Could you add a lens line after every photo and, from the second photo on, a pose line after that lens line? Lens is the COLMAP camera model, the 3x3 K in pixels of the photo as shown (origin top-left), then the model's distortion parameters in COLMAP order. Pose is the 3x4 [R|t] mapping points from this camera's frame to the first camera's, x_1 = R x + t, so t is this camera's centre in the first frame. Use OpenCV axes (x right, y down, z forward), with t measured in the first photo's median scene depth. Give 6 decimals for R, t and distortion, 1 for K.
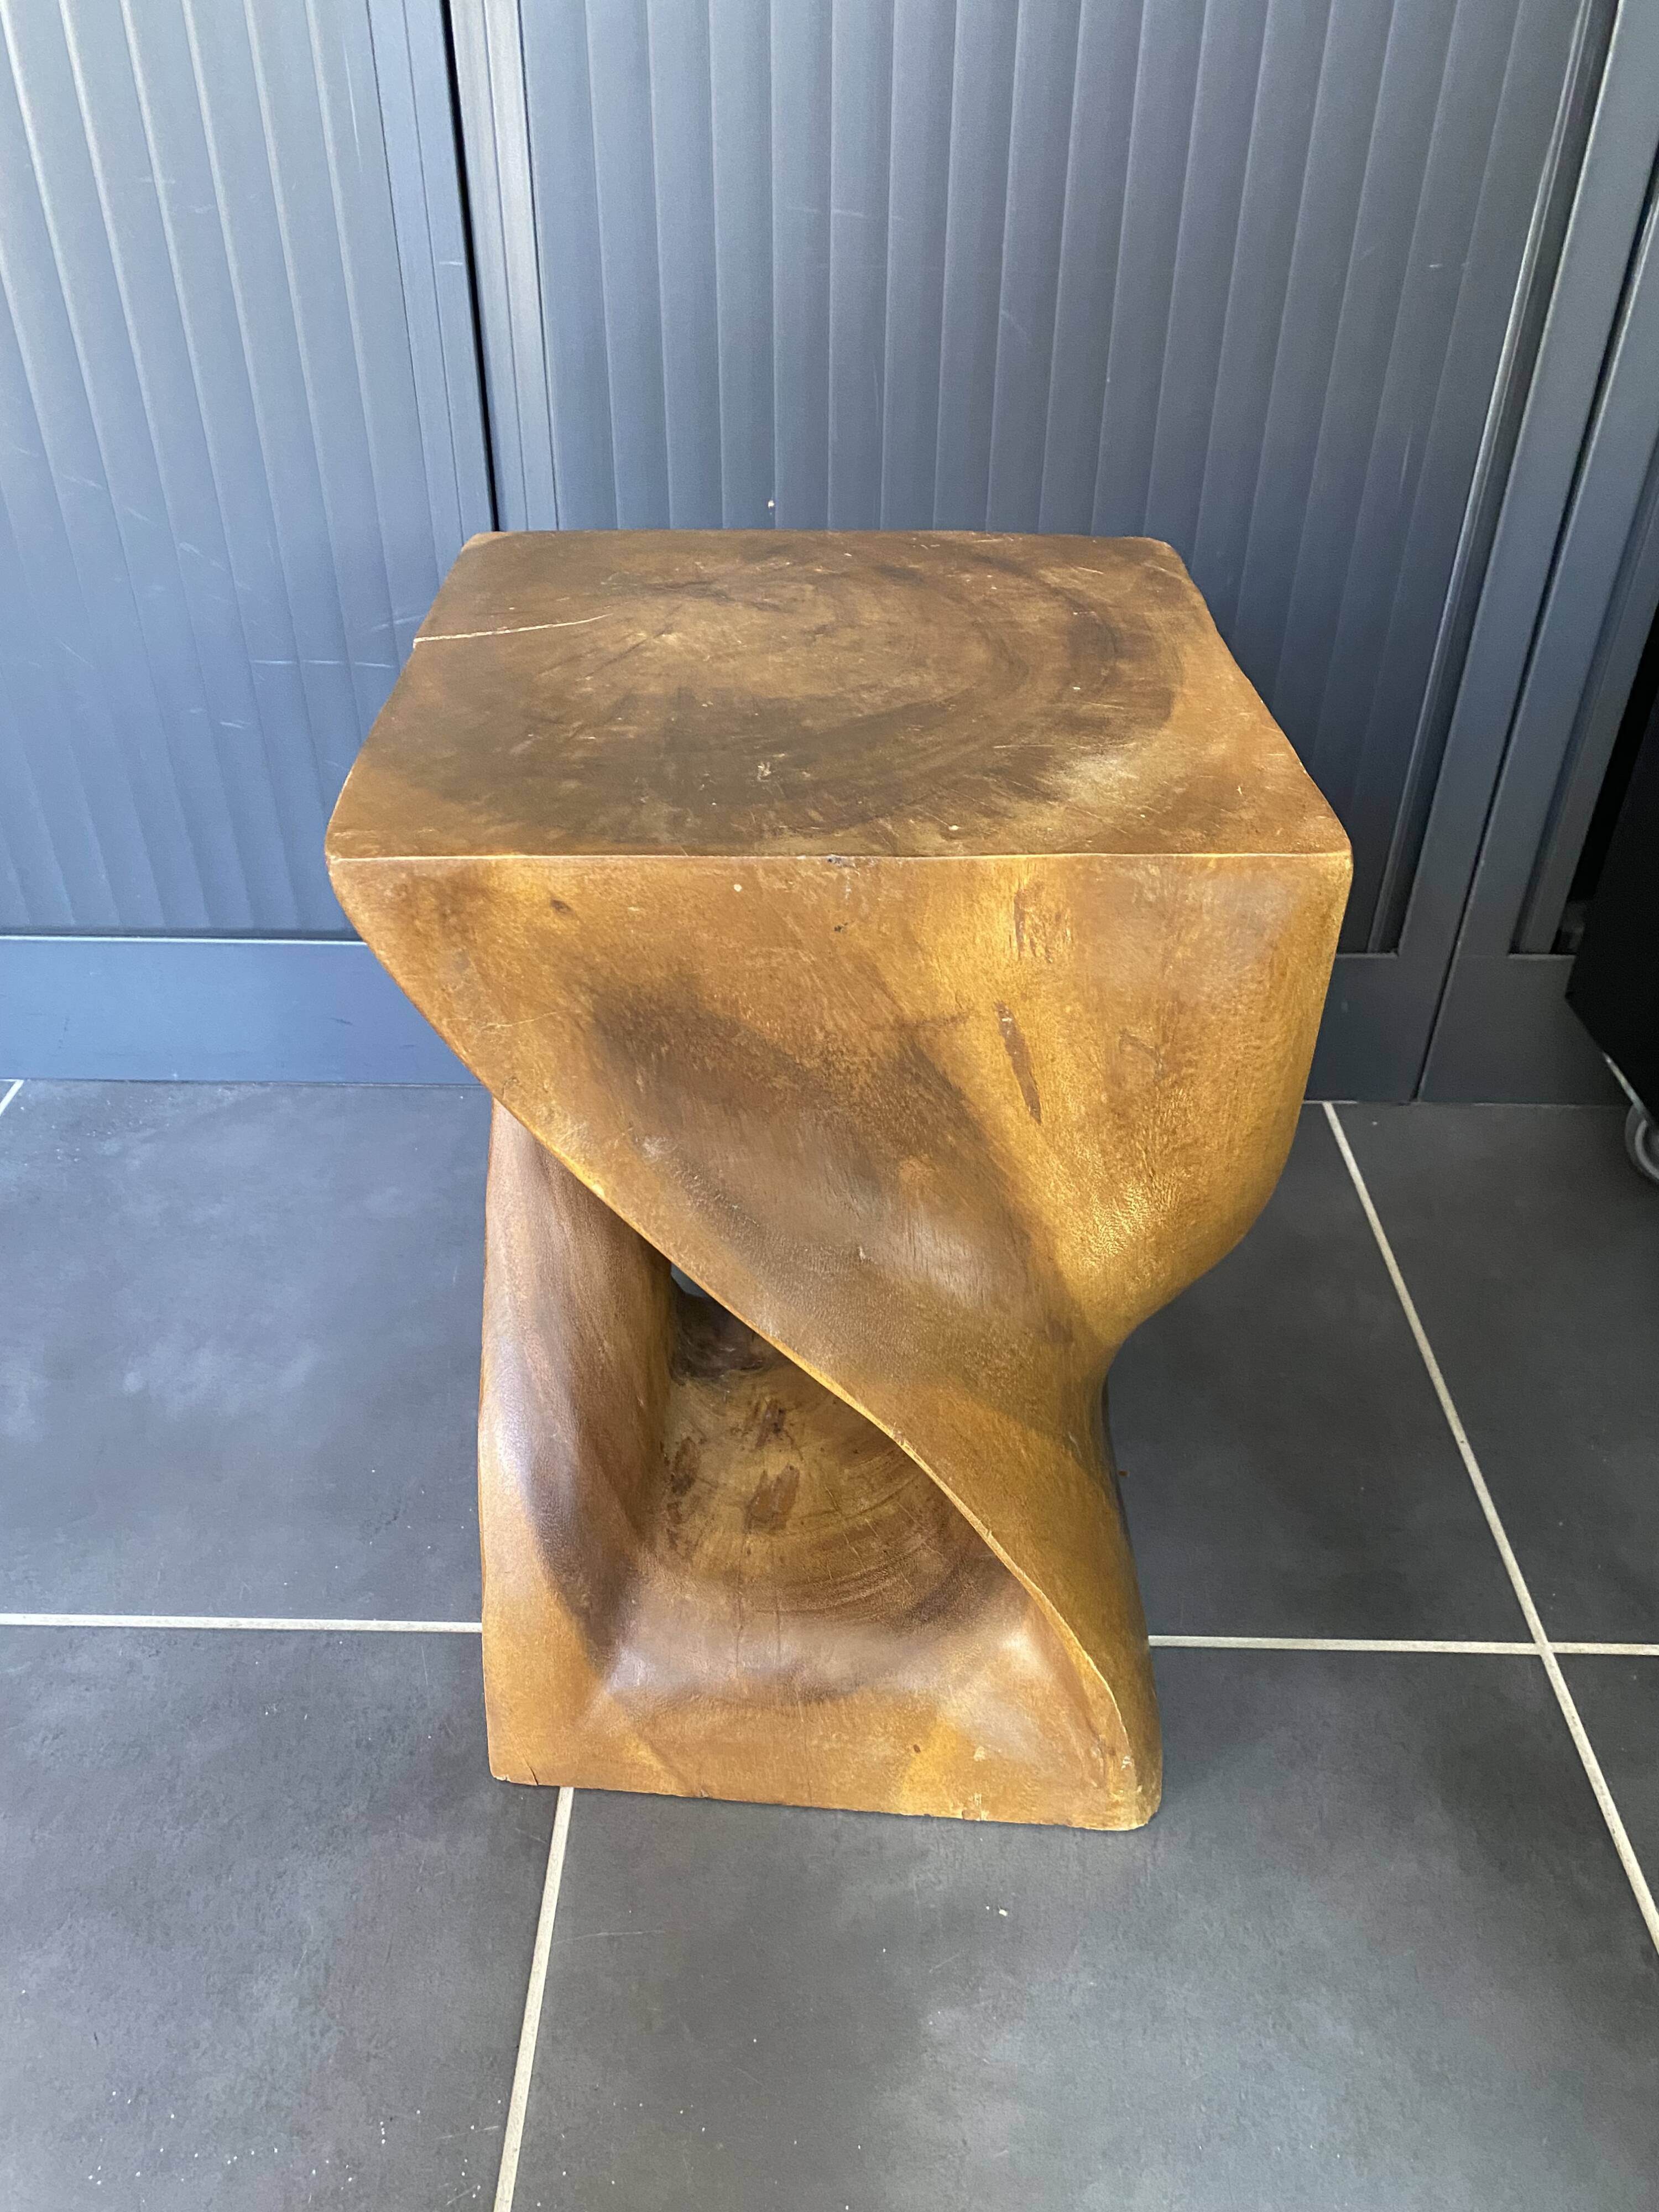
lens RADIAL K [[1710.6, 0, 816.9], [0, 1710.6, 1100.0], [0, 0, 1]] dist [0.024539, -0.075152]
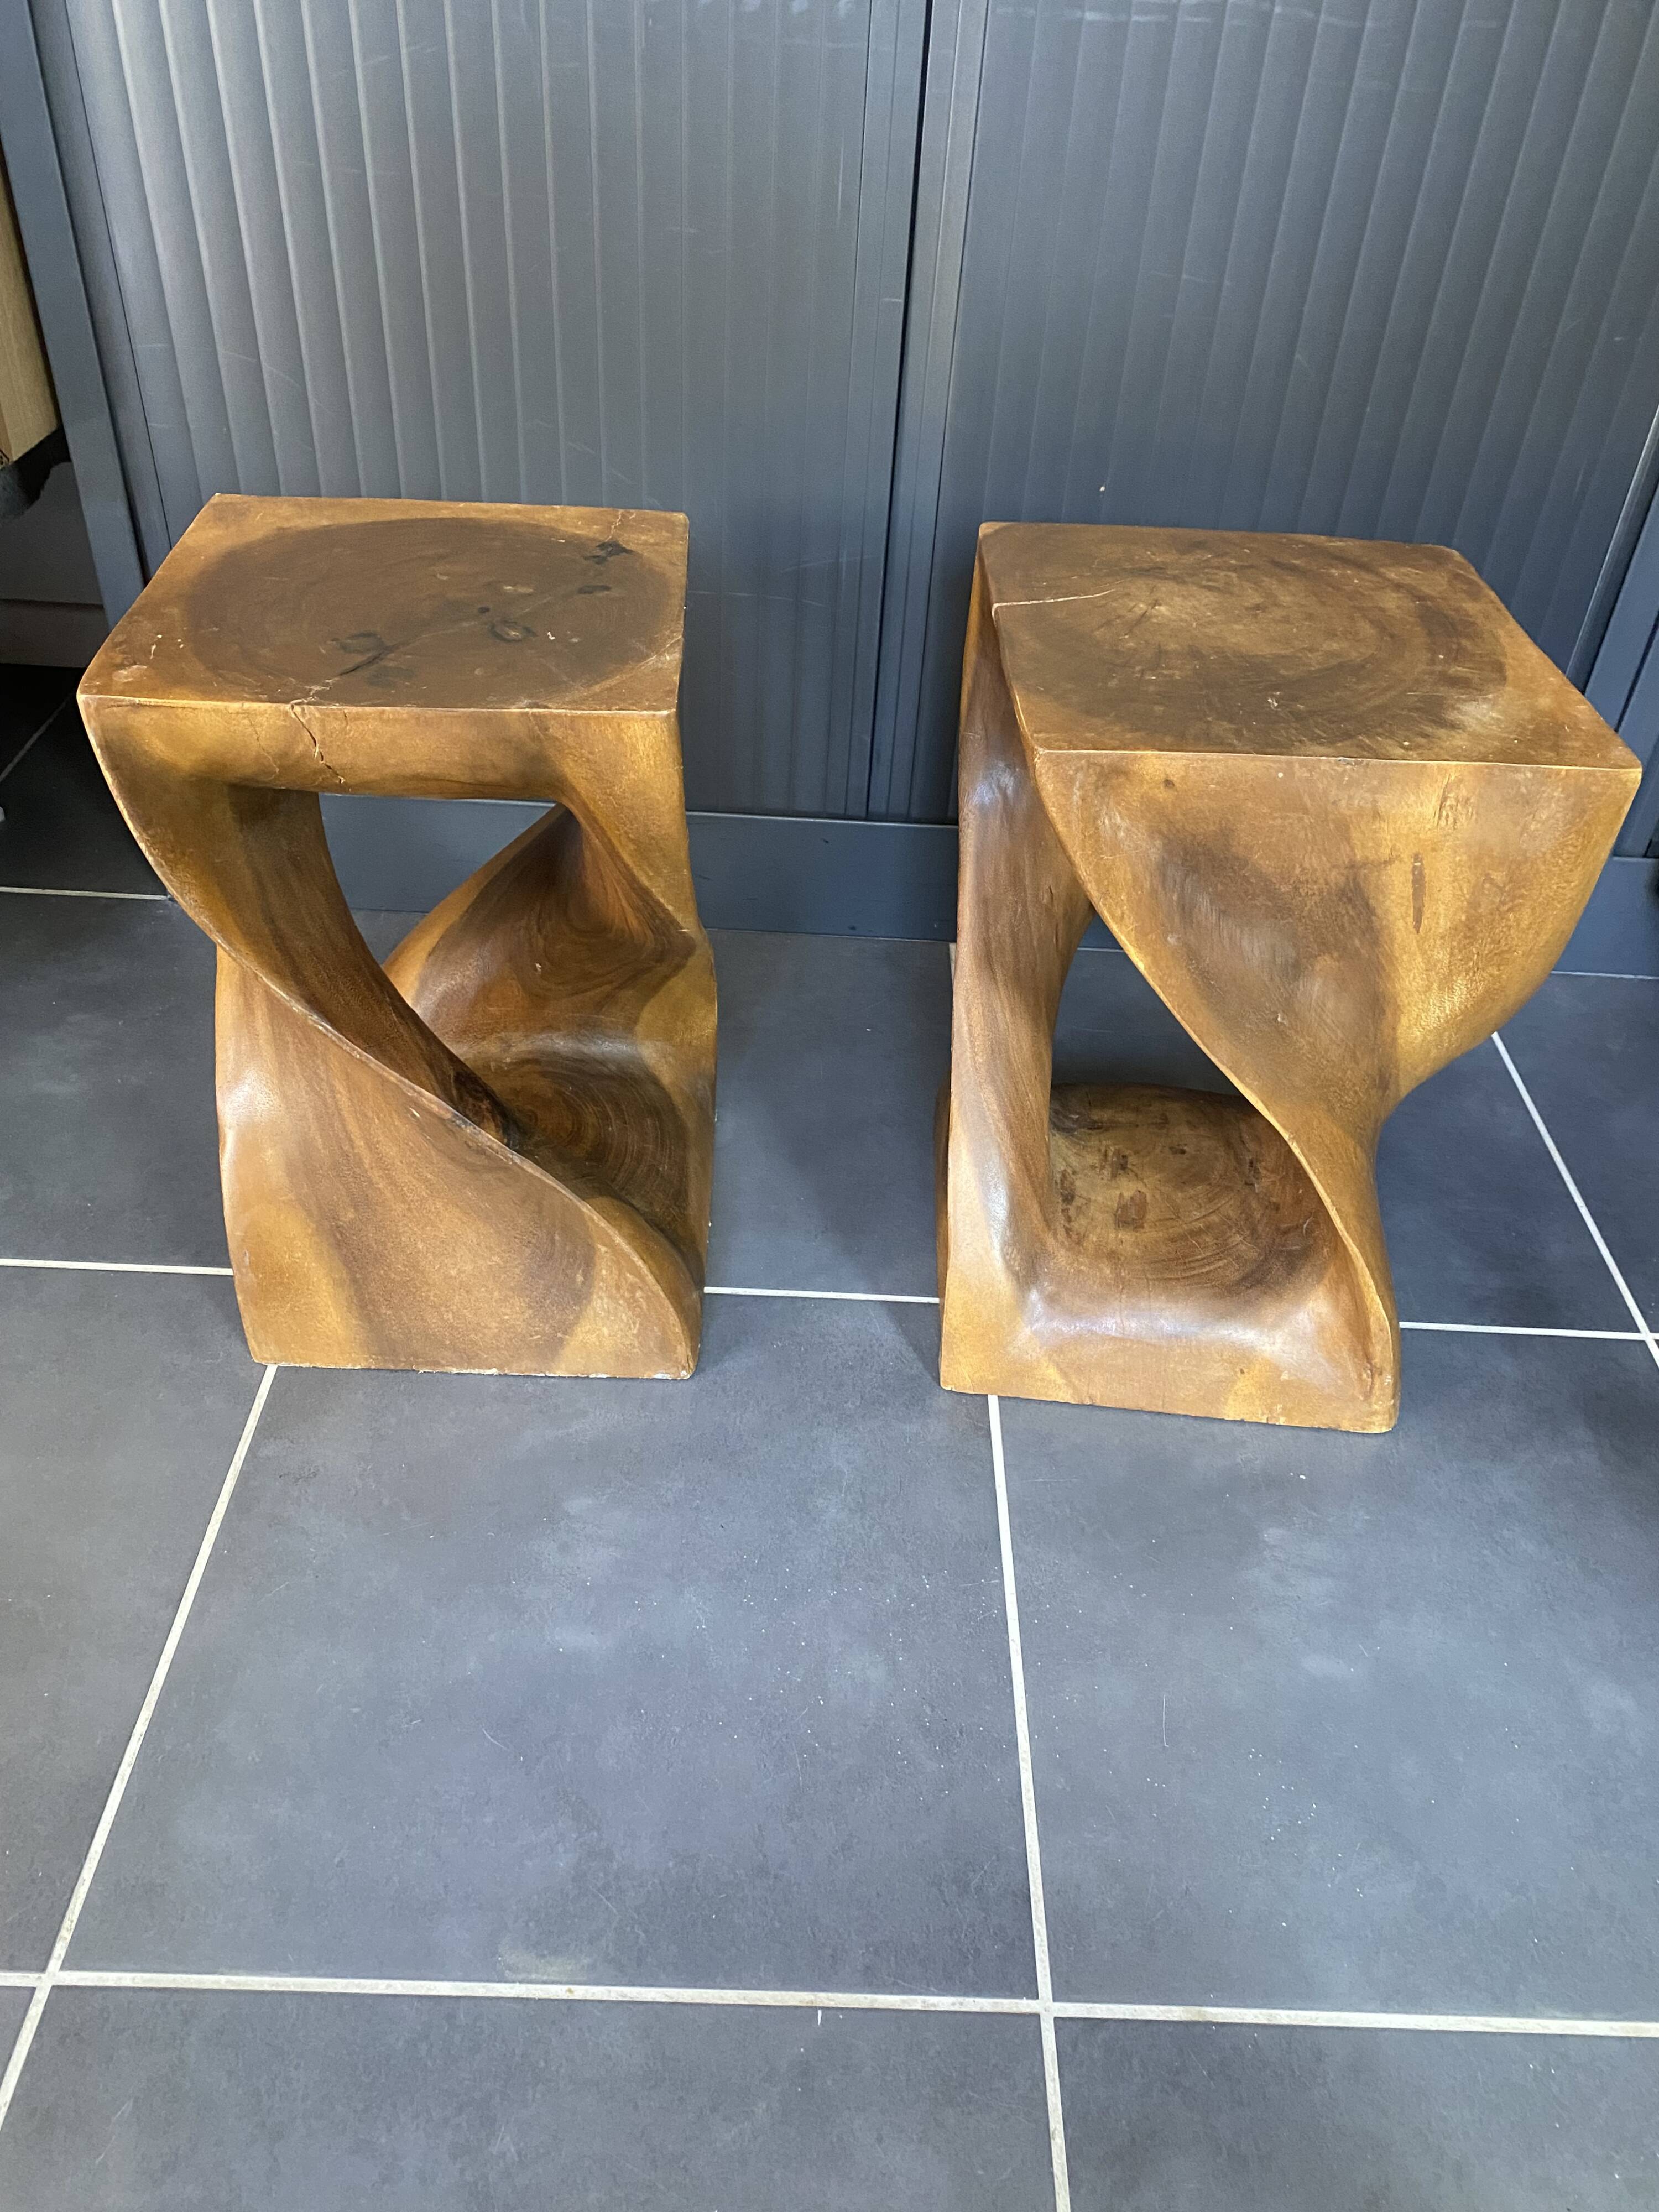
lens RADIAL K [[1673.9, 0, 797.9], [0, 1673.9, 1110.9], [0, 0, 1]] dist [0.100409, -0.367718]
pose [[0.999354, 0.032364, 0.015633, -0.411051], [-0.033254, 0.997611, 0.060553, 0.091085], [-0.013636, -0.061034, 0.998043, -0.500284]]
